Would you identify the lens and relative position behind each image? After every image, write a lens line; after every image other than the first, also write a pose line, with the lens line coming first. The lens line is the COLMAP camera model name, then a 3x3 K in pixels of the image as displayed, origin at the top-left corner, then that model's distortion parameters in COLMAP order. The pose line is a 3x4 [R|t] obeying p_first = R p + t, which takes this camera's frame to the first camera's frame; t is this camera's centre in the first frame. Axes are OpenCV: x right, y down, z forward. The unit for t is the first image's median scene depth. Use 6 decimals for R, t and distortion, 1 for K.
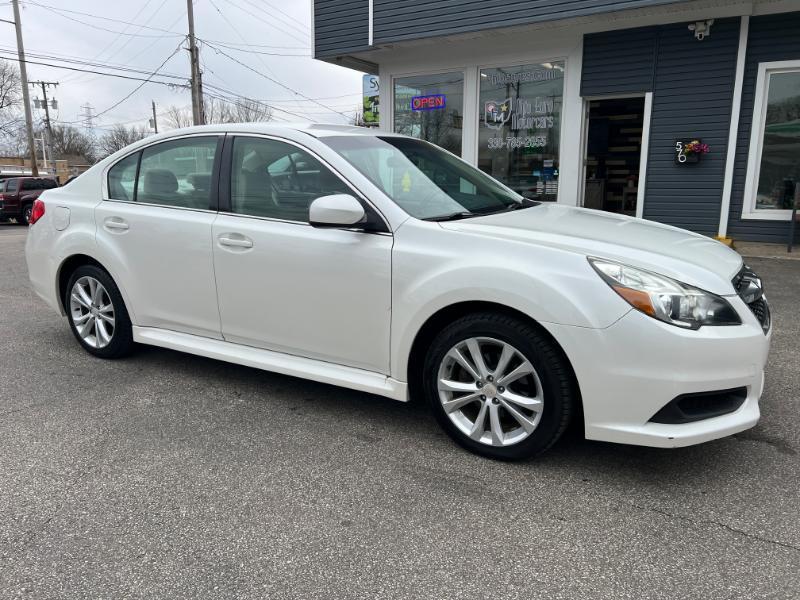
lens RADIAL K [[594.5, 0, 404.2], [0, 594.5, 300.9], [0, 0, 1]] dist [0.044183, -0.043610]
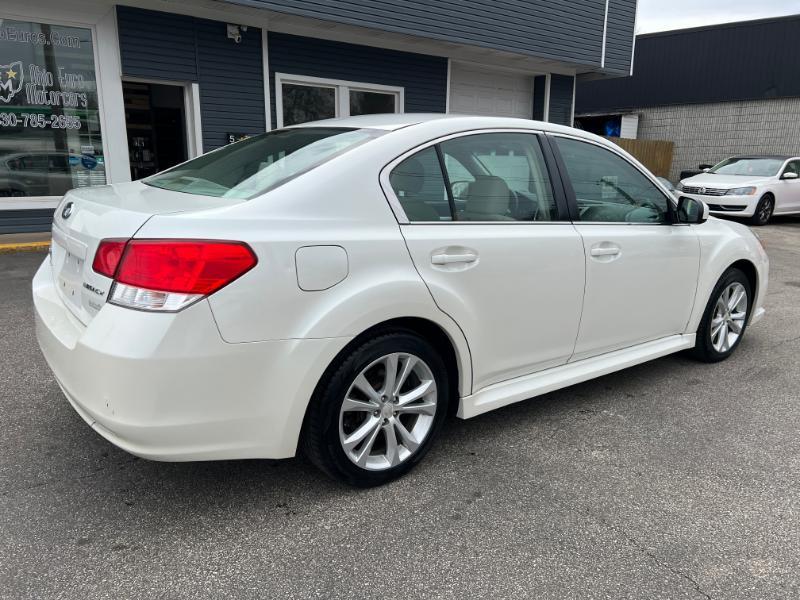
lens RADIAL K [[595.5, 0, 400.0], [0, 595.5, 300.0], [0, 0, 1]] dist [0.043827, -0.043144]
pose [[0.375859, -0.199311, 0.904989, -1.070658], [0.176030, 0.974171, 0.141439, -0.178960], [-0.909804, 0.106145, 0.401235, 0.763644]]
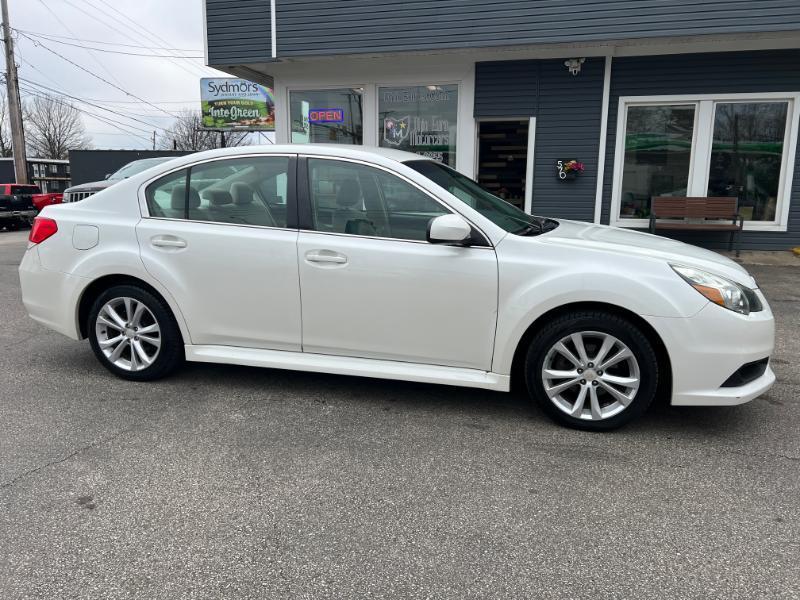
lens RADIAL K [[593.5, 0, 404.3], [0, 593.5, 298.7], [0, 0, 1]] dist [0.050840, -0.055399]
pose [[0.960914, -0.043334, 0.273436, -0.365937], [0.047575, 0.998828, -0.008898, -0.008141], [-0.272730, 0.021559, 0.961849, -0.048593]]
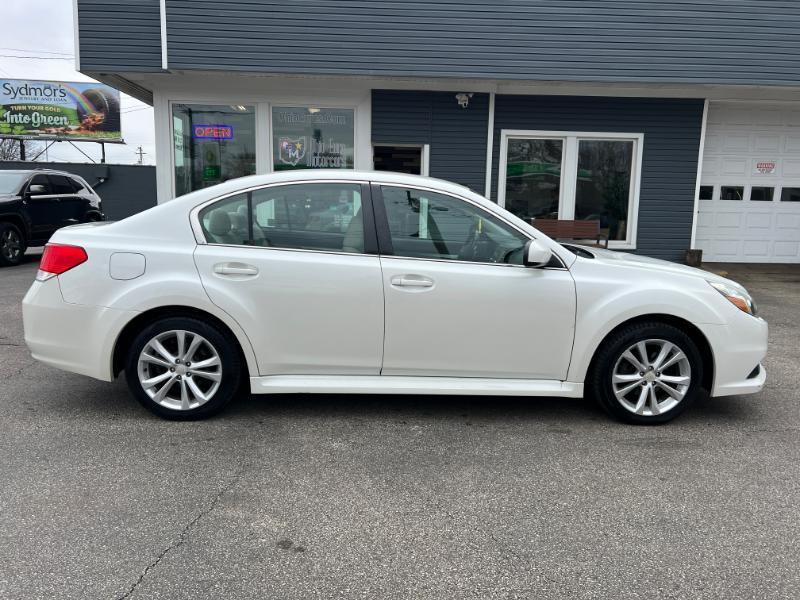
lens RADIAL K [[593.5, 0, 404.3], [0, 593.5, 298.7], [0, 0, 1]] dist [0.050840, -0.055399]
pose [[0.835402, -0.066457, 0.545607, -0.741702], [0.091031, 0.995684, -0.018103, -0.041218], [-0.542049, 0.064791, 0.837845, 0.075549]]
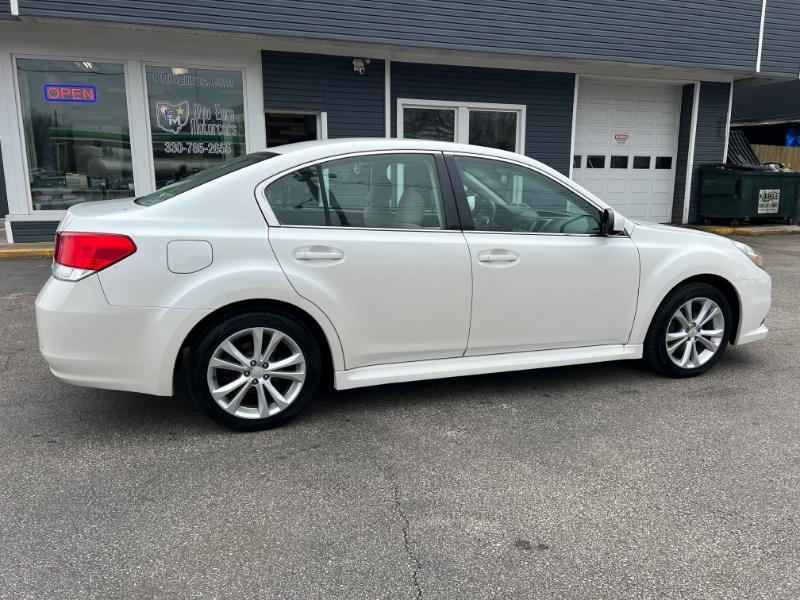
lens RADIAL K [[594.5, 0, 404.2], [0, 594.5, 300.9], [0, 0, 1]] dist [0.044183, -0.043610]
pose [[0.641752, -0.150282, 0.752044, -0.992417], [0.152006, 0.986083, 0.067338, -0.098435], [-0.751697, 0.071101, 0.655664, 0.362164]]
